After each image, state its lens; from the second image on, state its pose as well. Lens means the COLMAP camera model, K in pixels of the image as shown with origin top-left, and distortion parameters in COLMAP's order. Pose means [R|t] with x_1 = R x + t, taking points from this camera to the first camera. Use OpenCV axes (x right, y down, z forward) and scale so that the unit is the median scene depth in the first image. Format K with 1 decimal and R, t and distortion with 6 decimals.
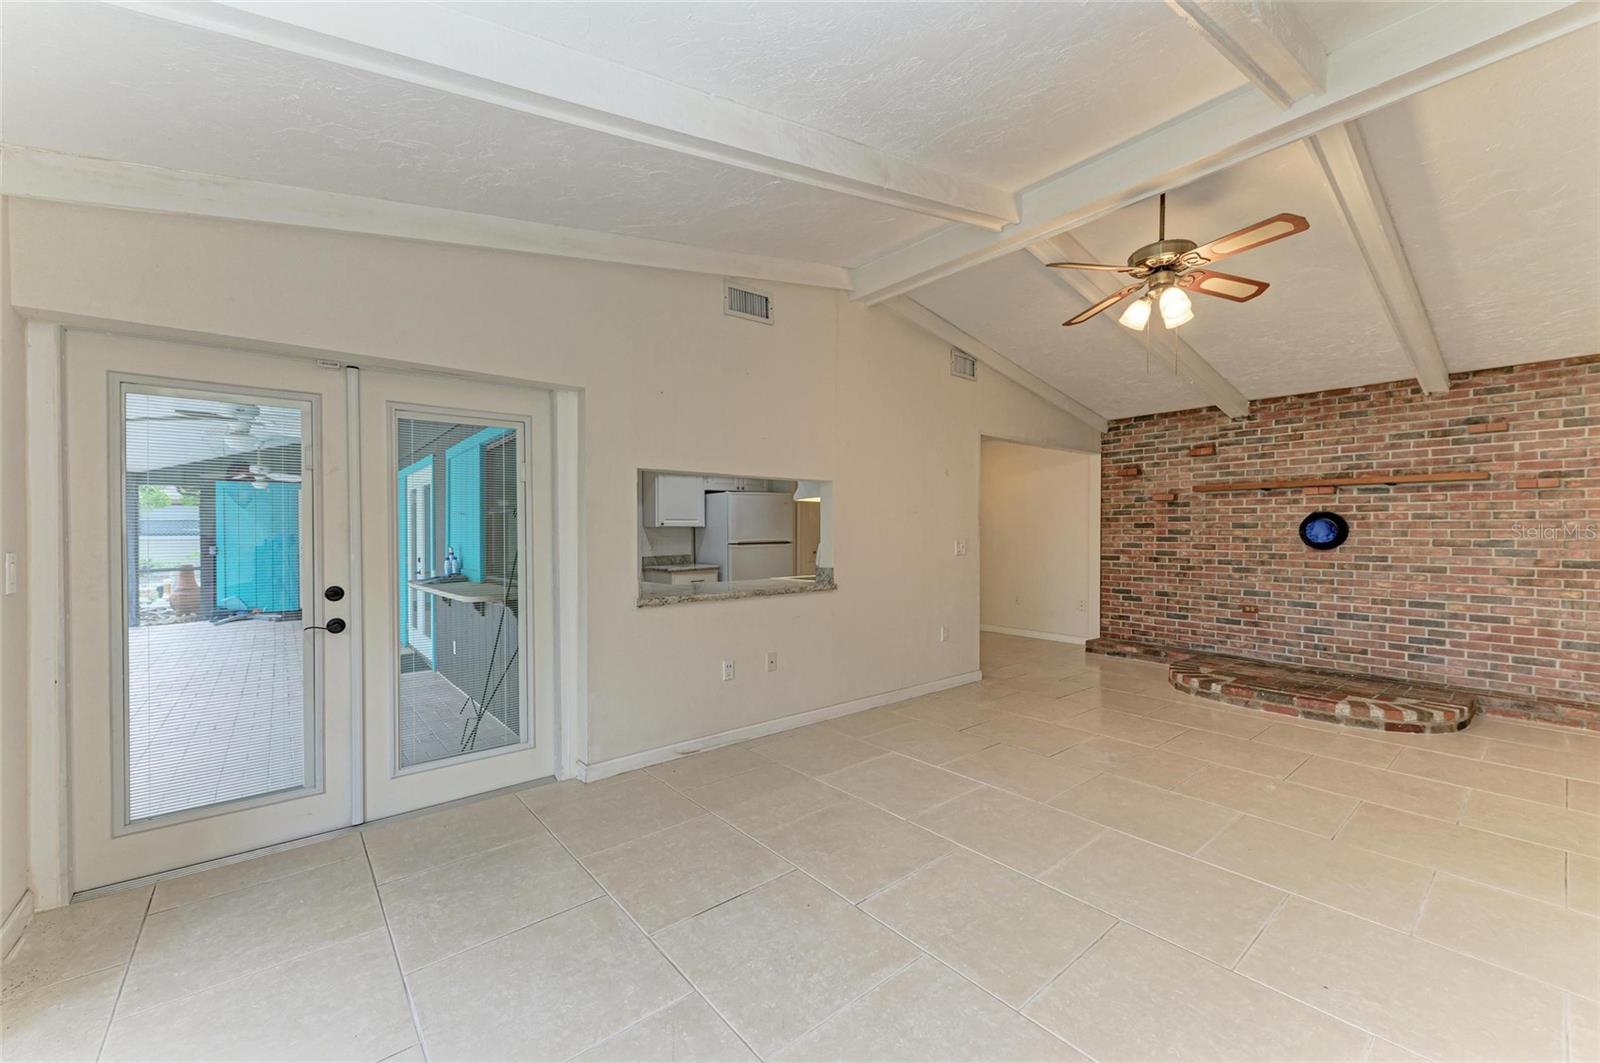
lens RADIAL K [[626.6, 0, 804.9], [0, 626.6, 536.4], [0, 0, 1]] dist [0.012369, -0.003171]
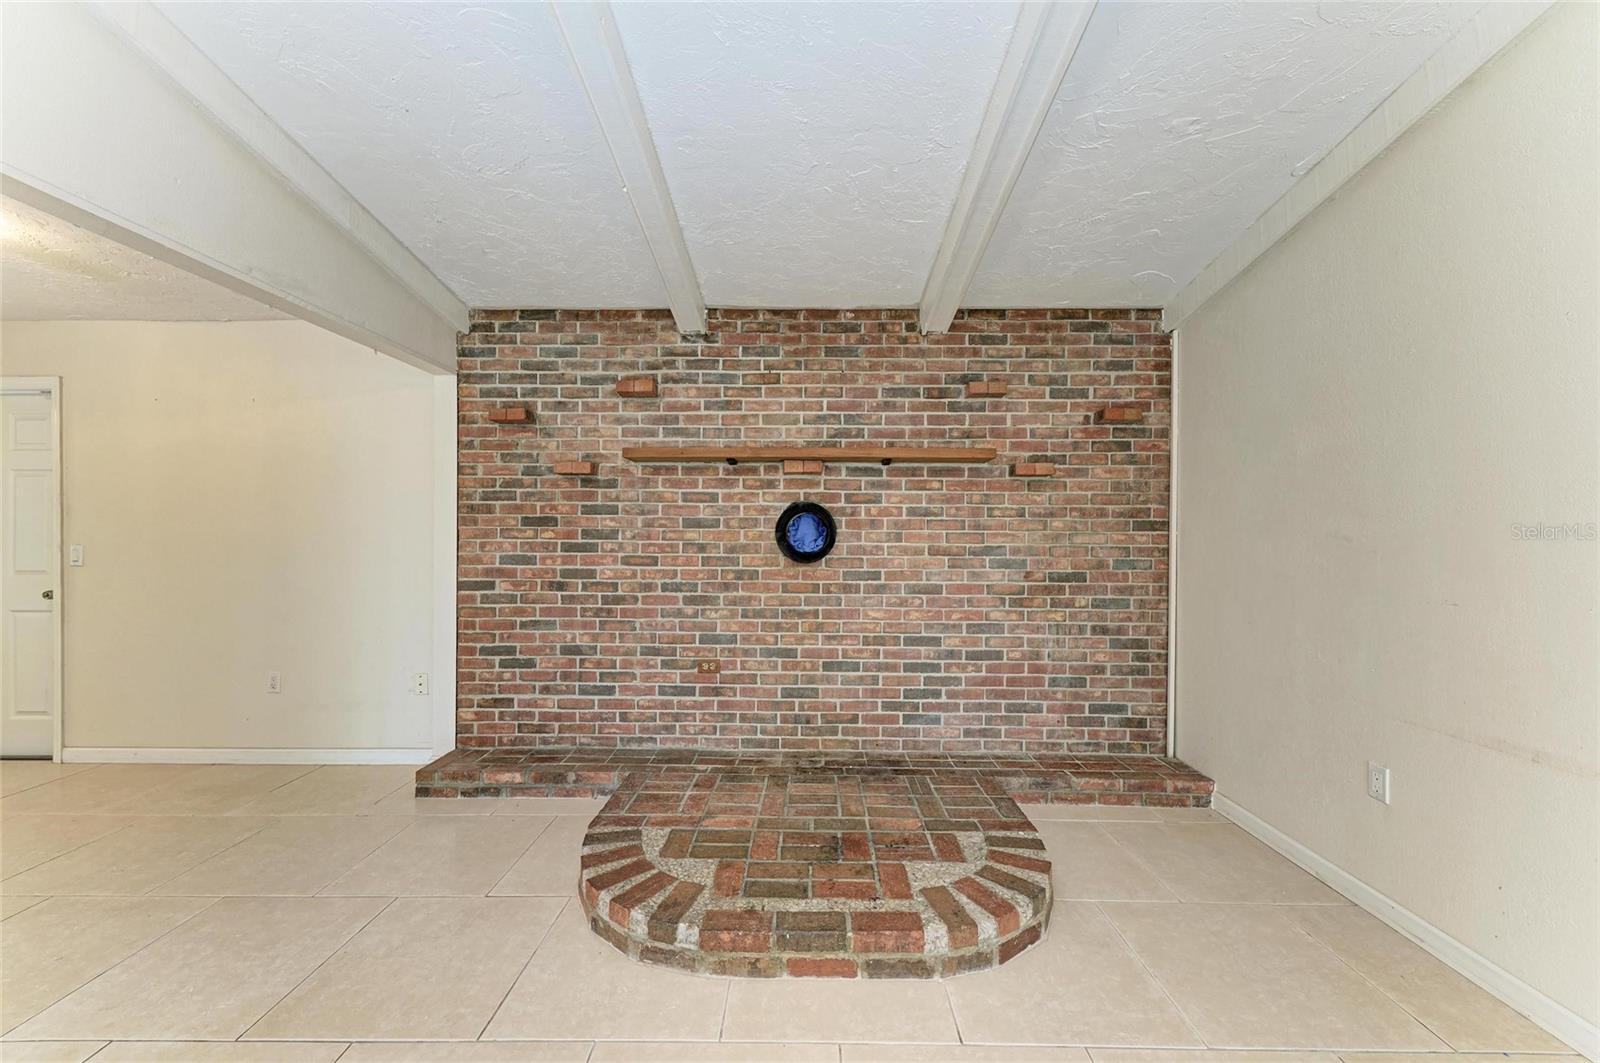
lens RADIAL K [[626.6, 0, 795.7], [0, 626.6, 534.8], [0, 0, 1]] dist [0.012369, -0.003171]
pose [[0.664439, -0.000257, 0.747343, 0.344283], [0.002935, 0.999993, -0.002265, -0.005301], [-0.747337, 0.003698, 0.664435, 0.584781]]
